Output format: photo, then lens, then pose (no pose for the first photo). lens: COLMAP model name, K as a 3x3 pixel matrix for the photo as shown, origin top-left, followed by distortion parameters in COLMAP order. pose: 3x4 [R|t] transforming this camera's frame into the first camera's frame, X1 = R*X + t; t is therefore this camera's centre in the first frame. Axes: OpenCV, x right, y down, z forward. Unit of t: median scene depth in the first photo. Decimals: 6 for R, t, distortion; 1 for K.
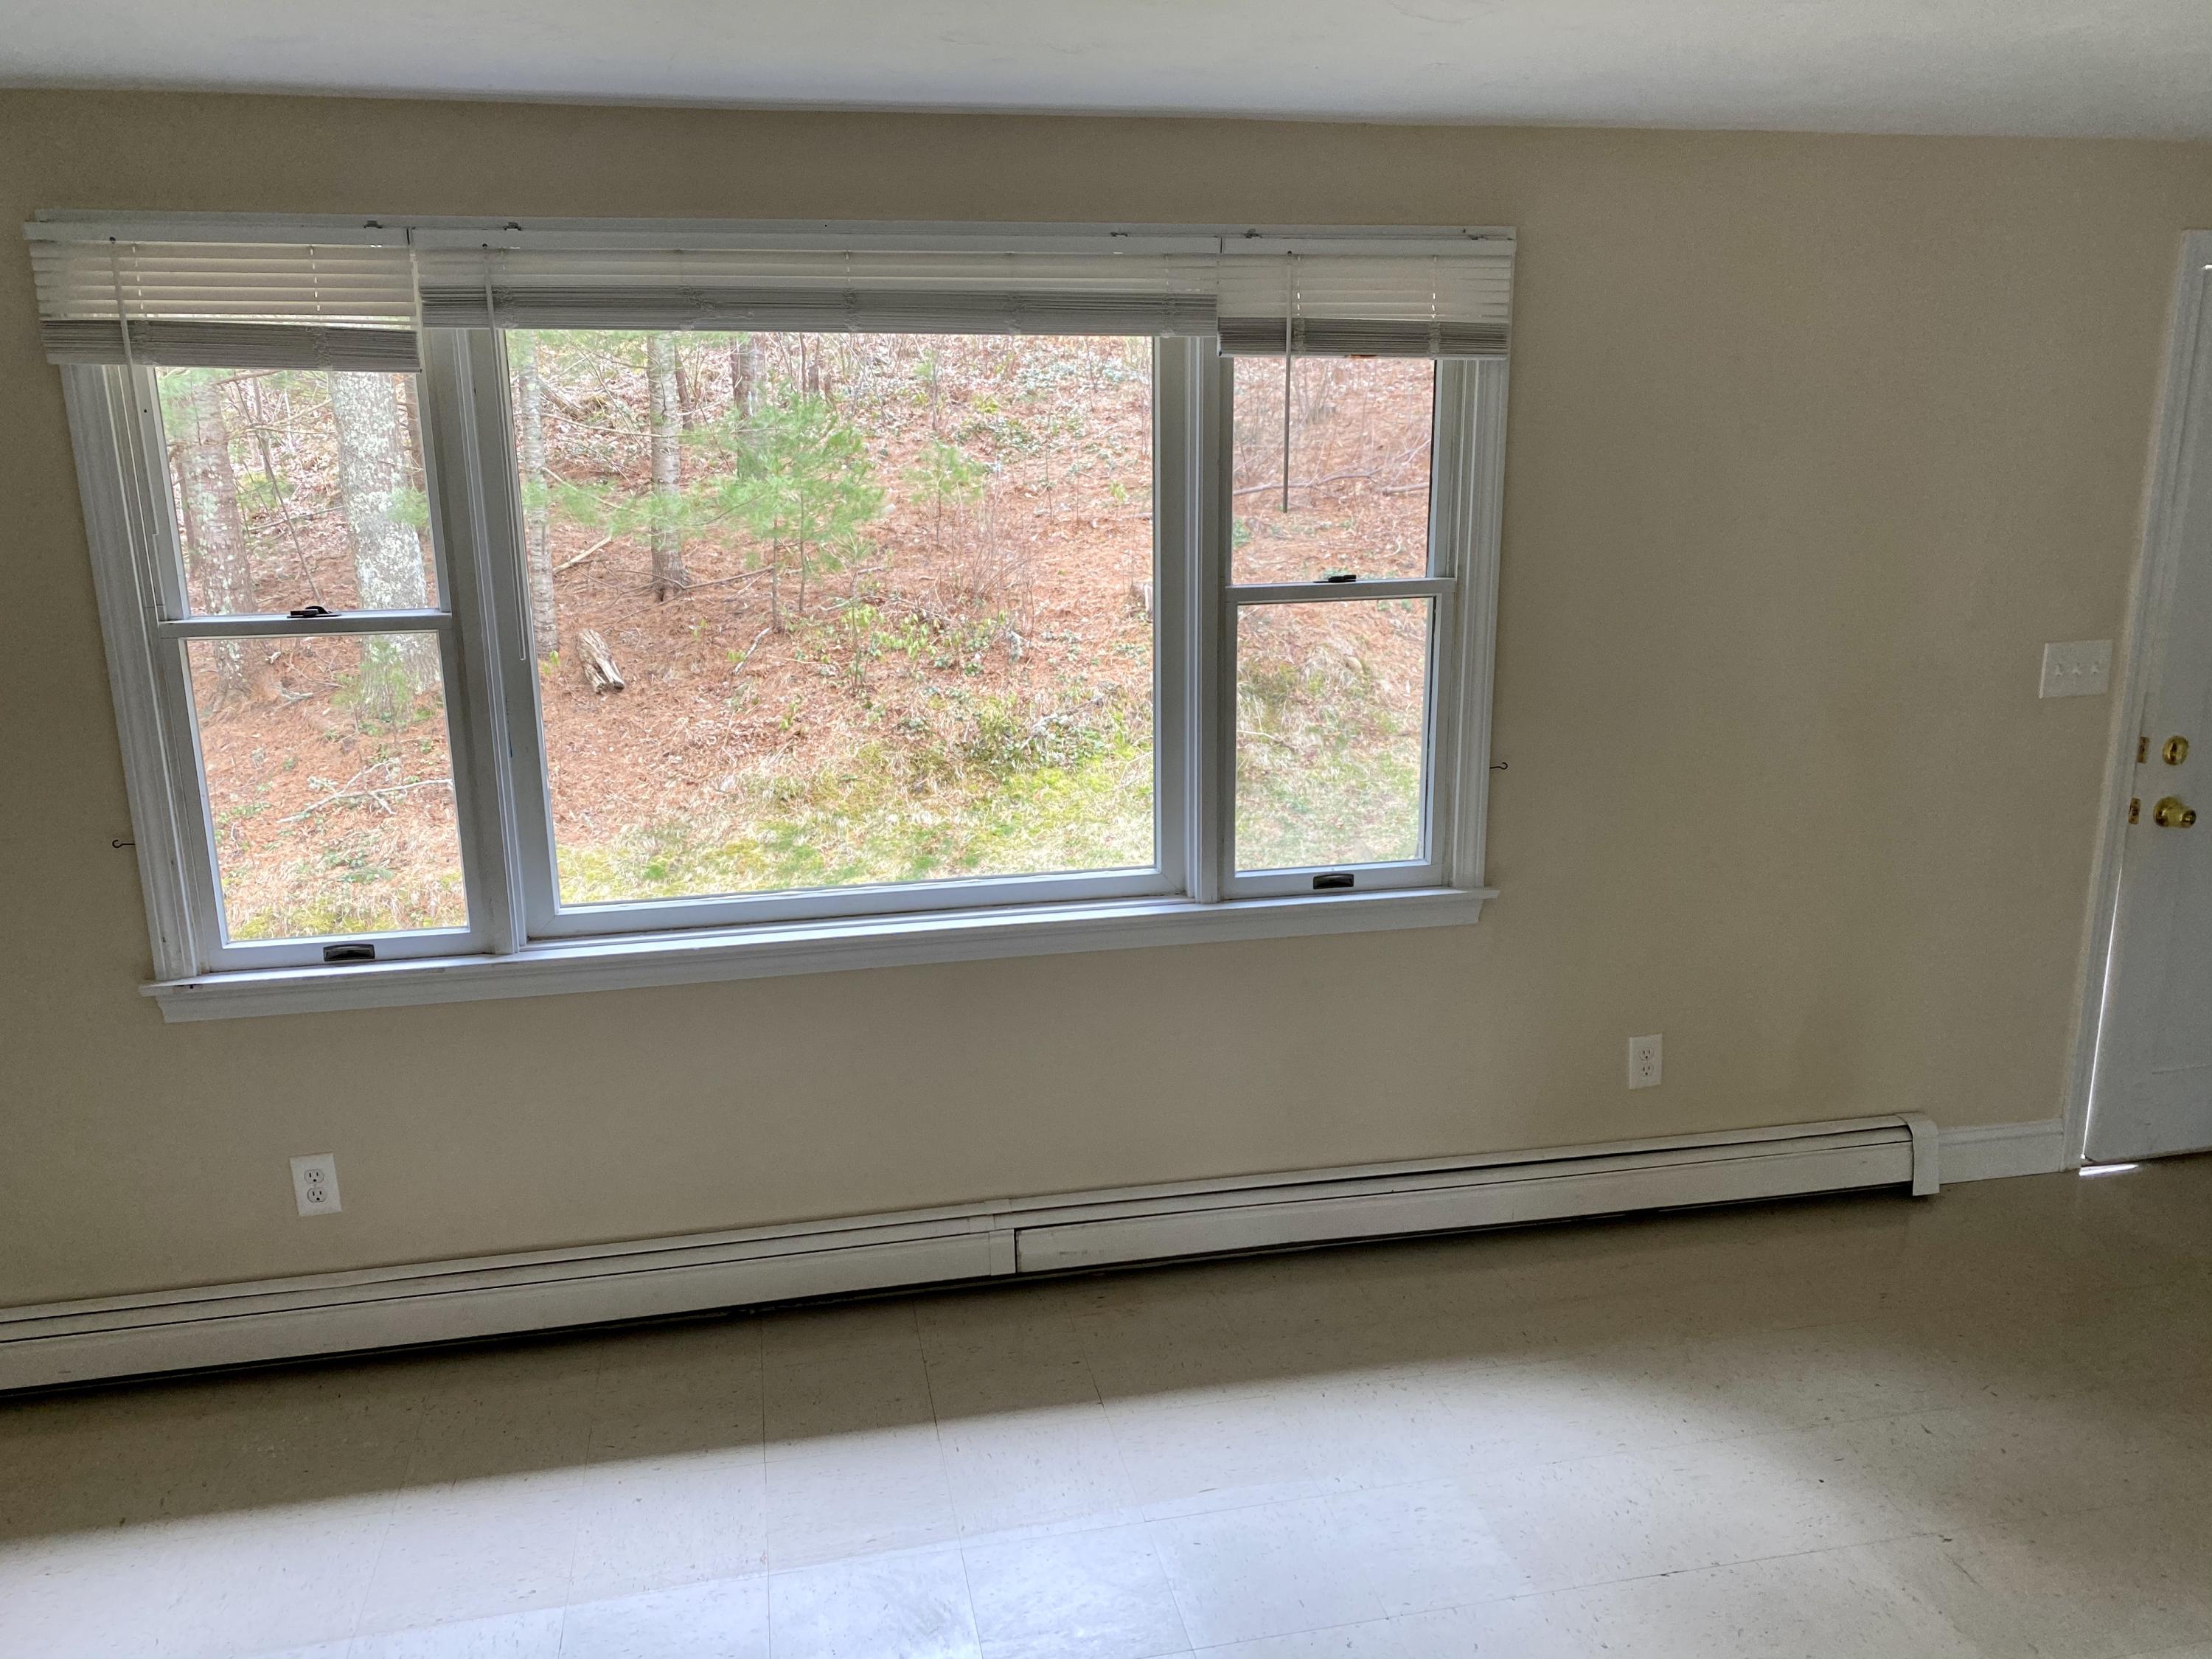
lens RADIAL K [[1710.8, 0, 1109.3], [0, 1710.8, 824.6], [0, 0, 1]] dist [0.025695, -0.018799]
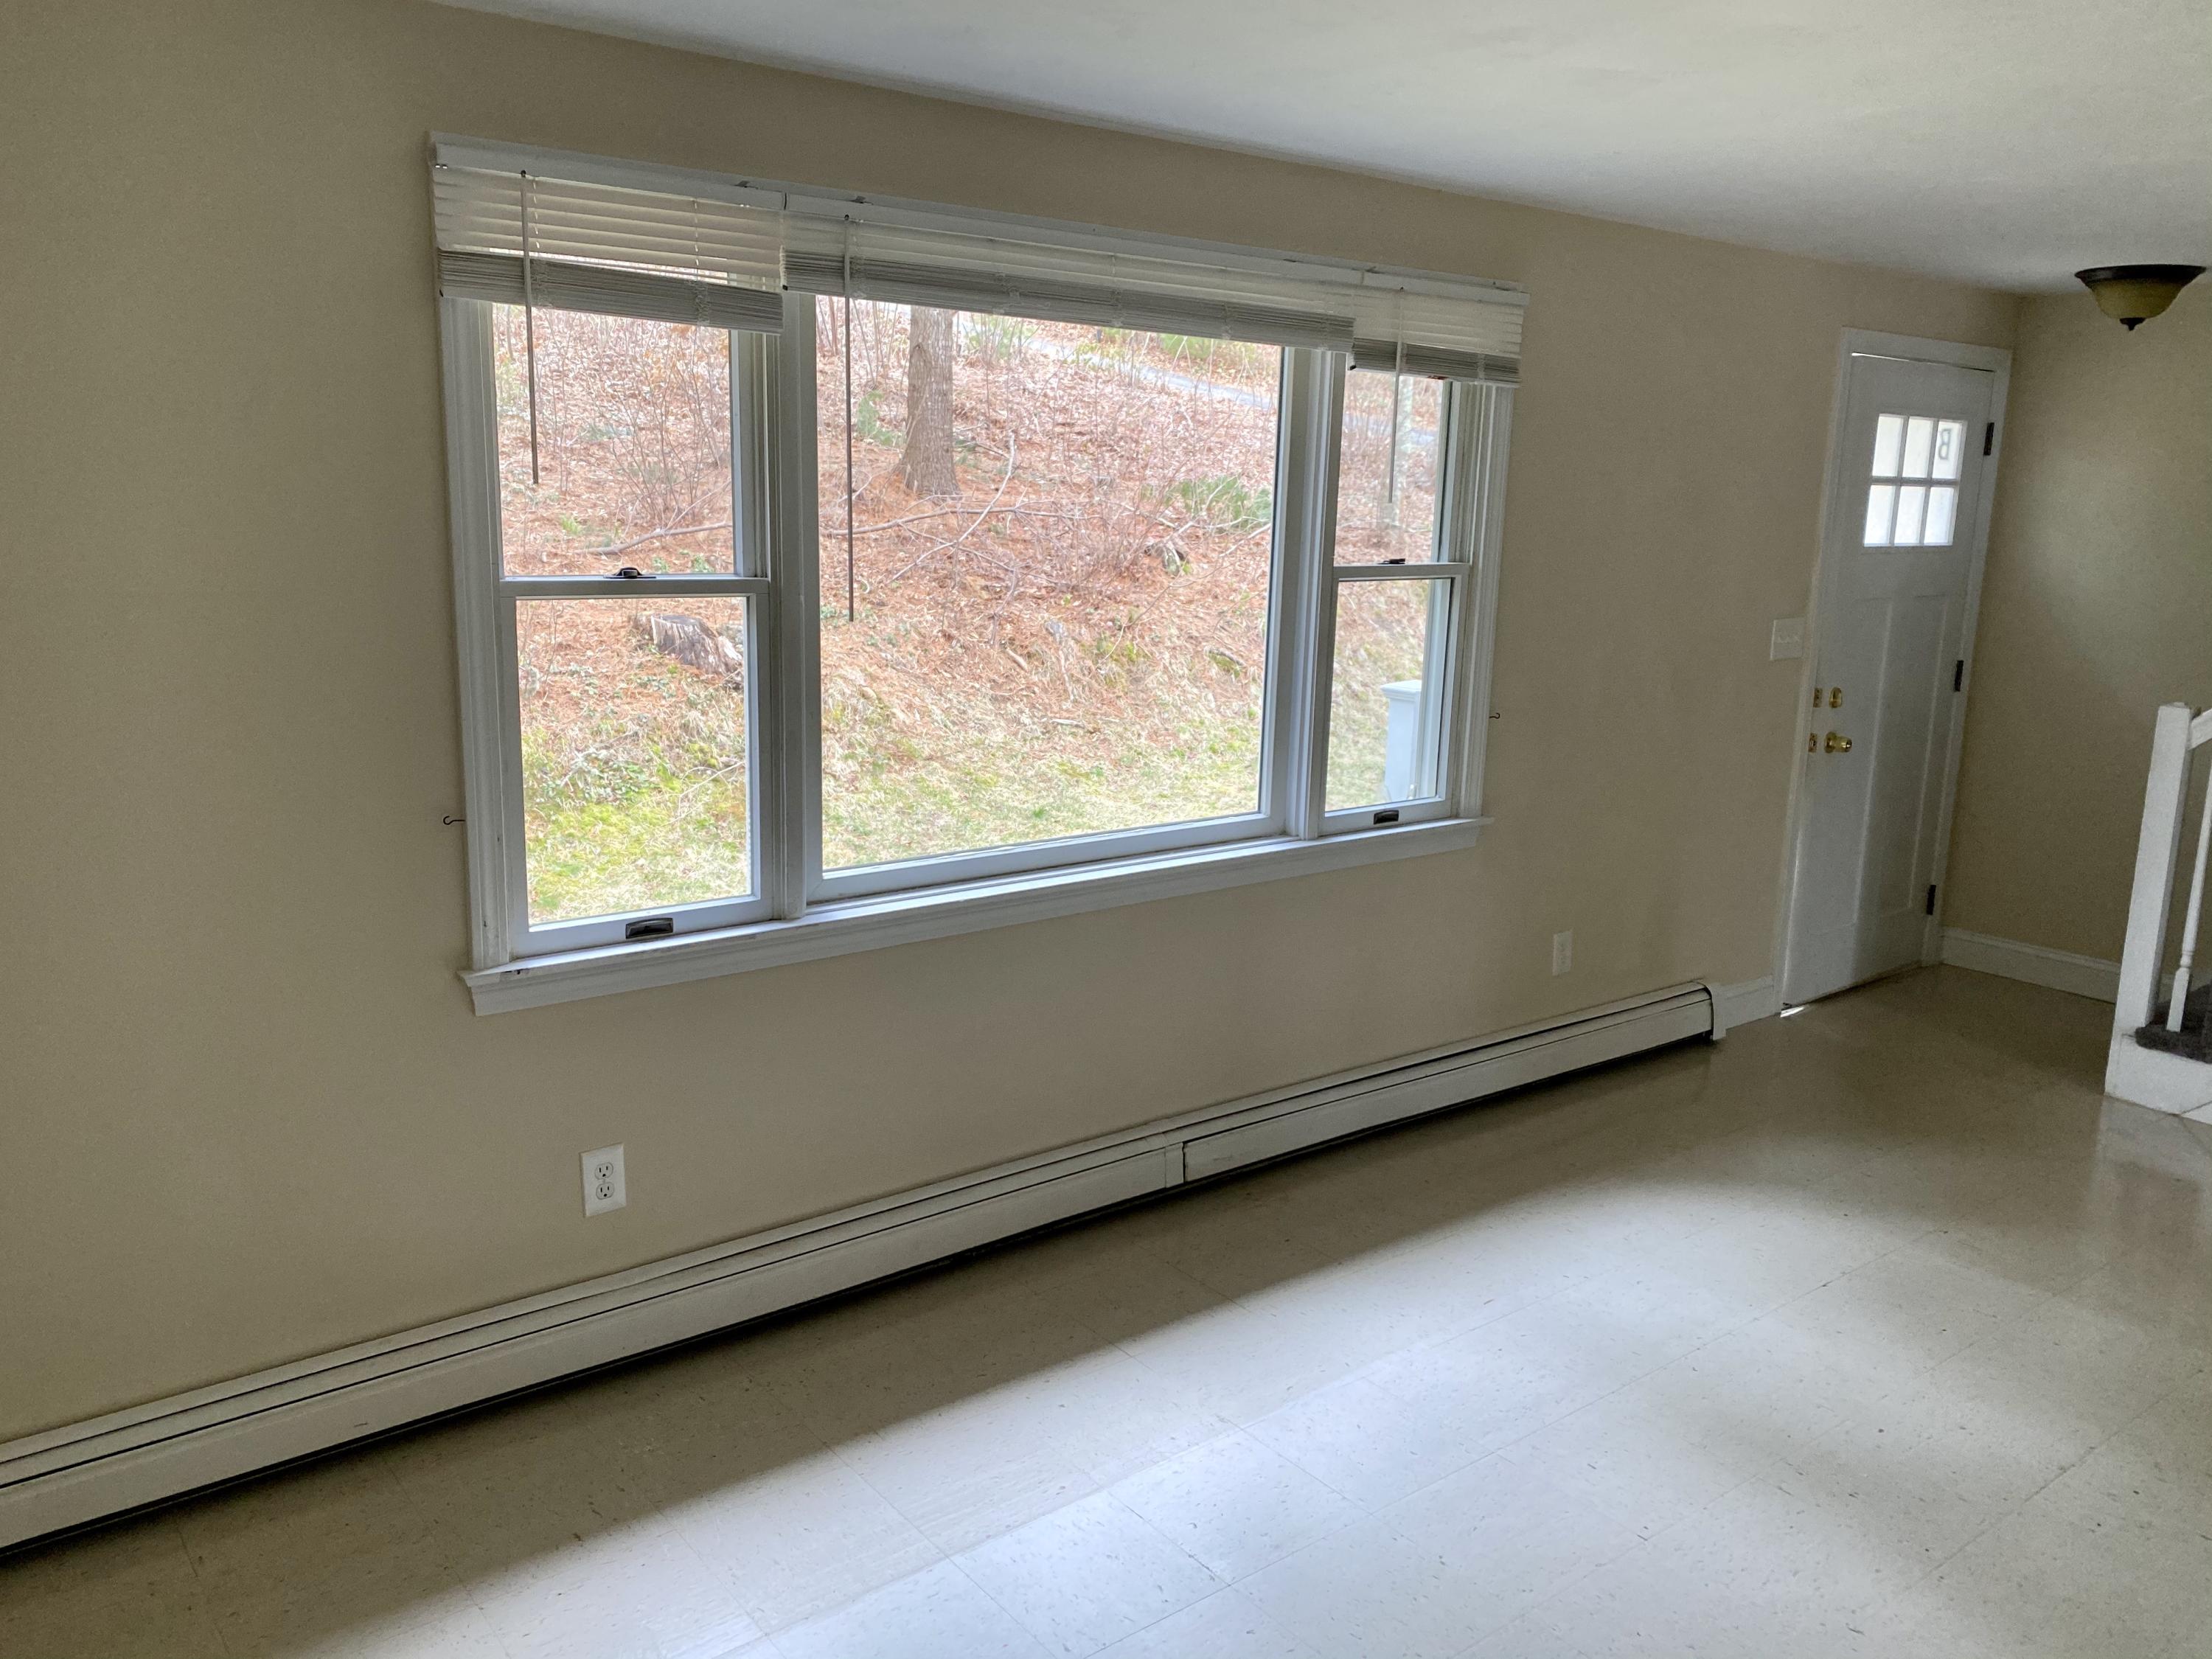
lens RADIAL K [[1710.8, 0, 1151.7], [0, 1710.8, 820.5], [0, 0, 1]] dist [0.025695, -0.018799]
pose [[0.892774, -0.055617, 0.447058, -0.552120], [0.071558, 0.997259, -0.018836, 0.047073], [-0.444785, 0.048807, 0.894307, 0.009766]]
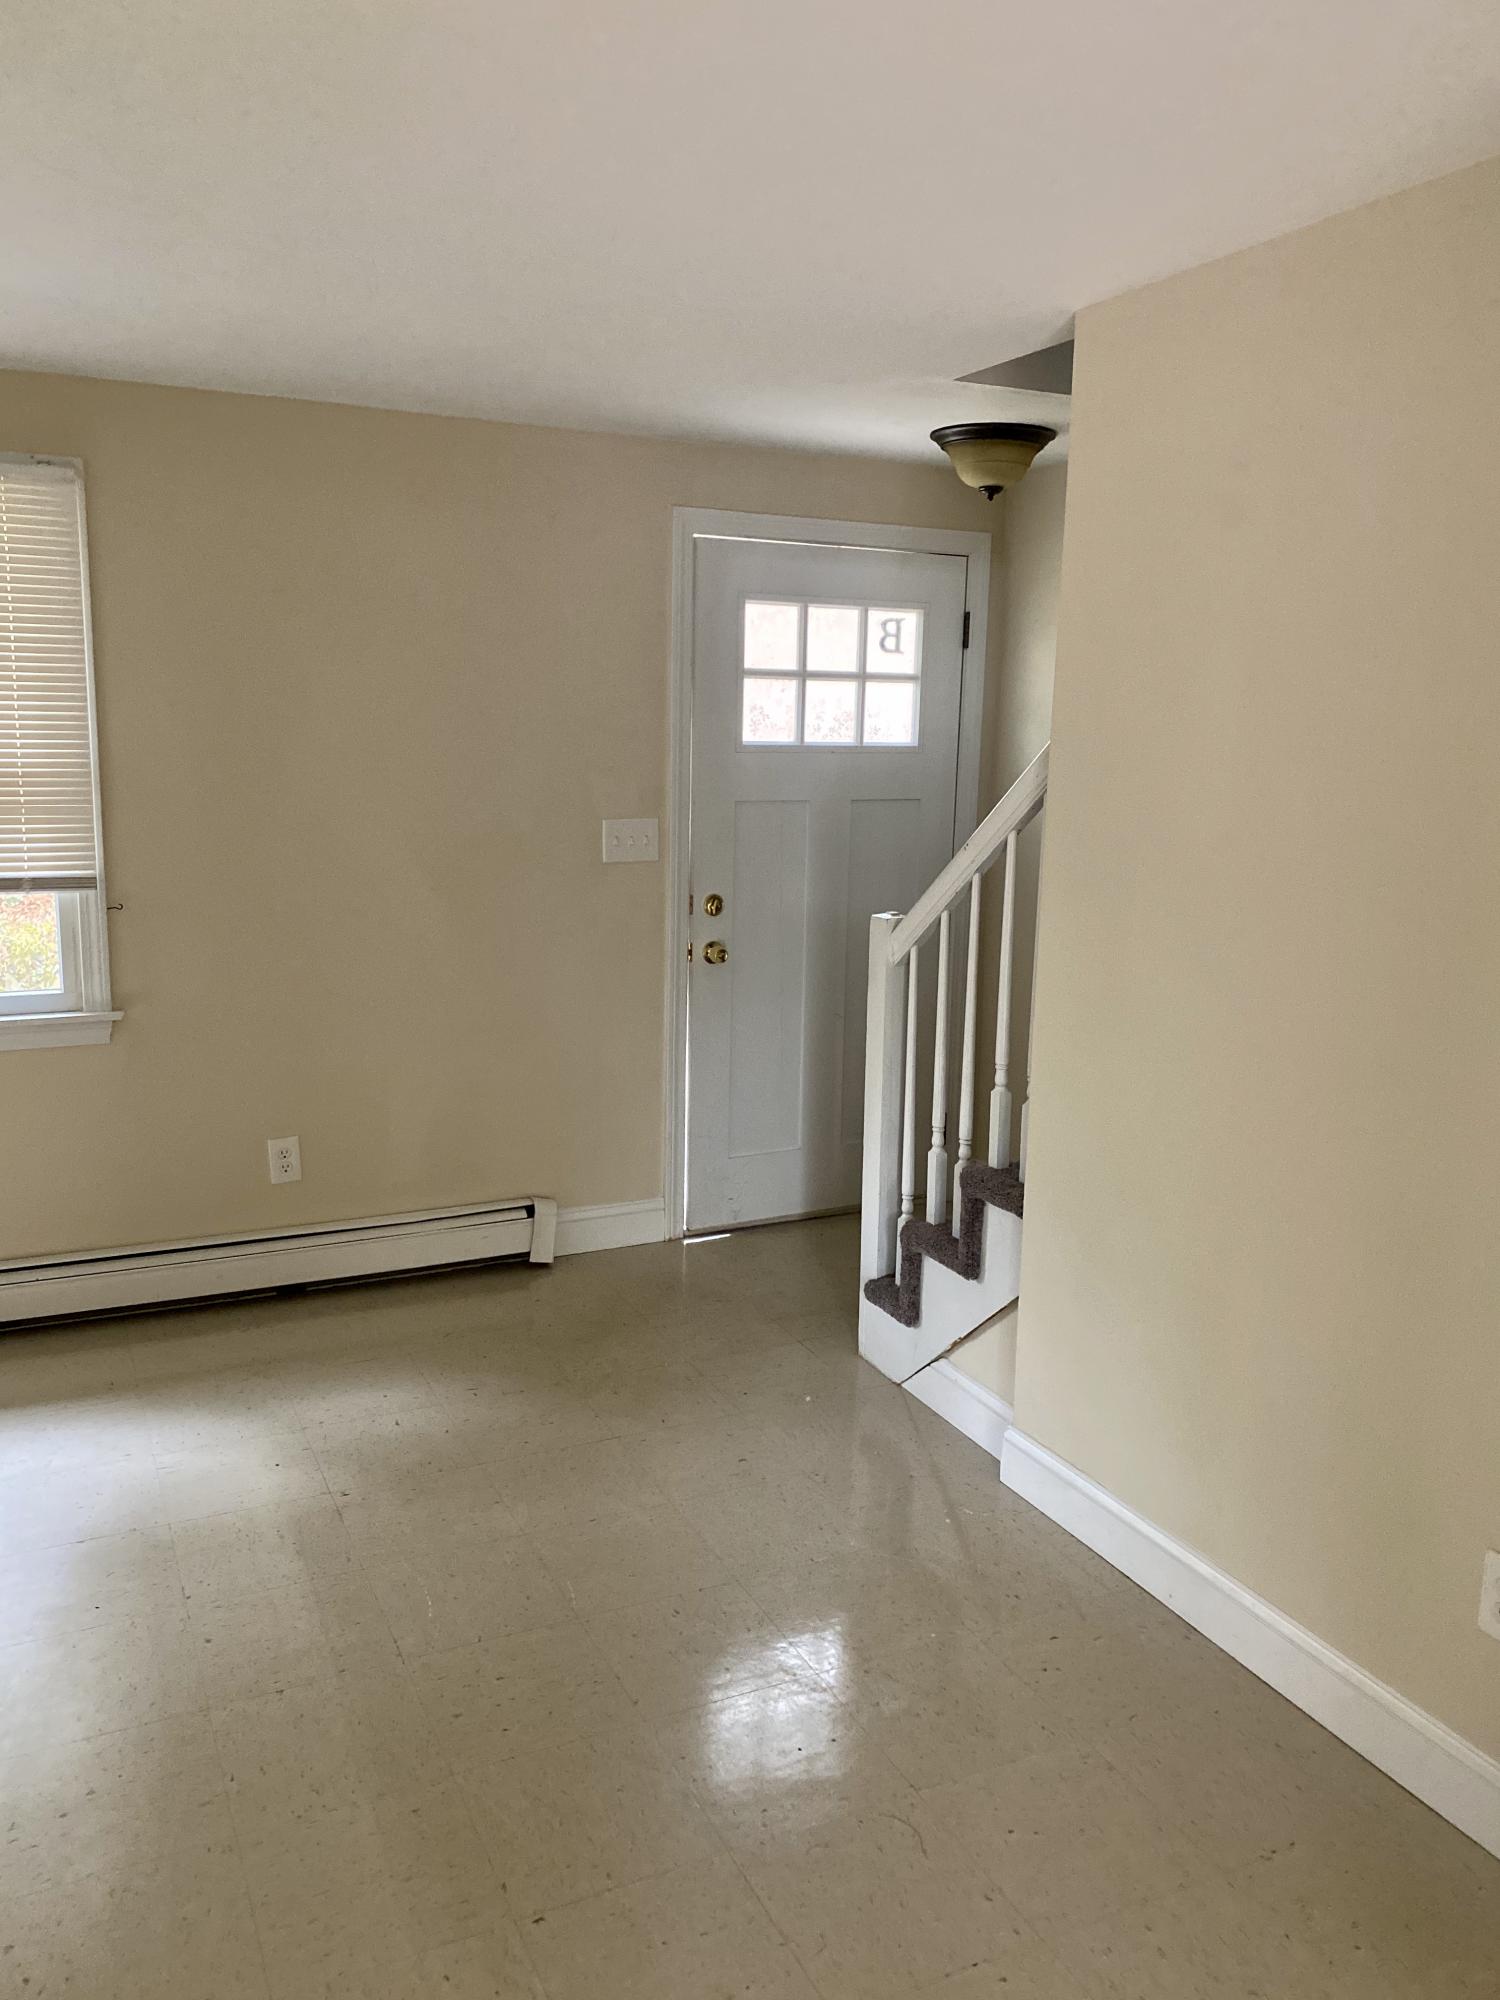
lens RADIAL K [[1546.8, 0, 742.8], [0, 1546.8, 994.6], [0, 0, 1]] dist [0.025695, -0.018799]
pose [[0.971252, -0.013530, 0.237670, 0.397756], [0.026971, 0.998209, -0.053395, 0.096387], [-0.236522, 0.058270, 0.969877, -0.147301]]
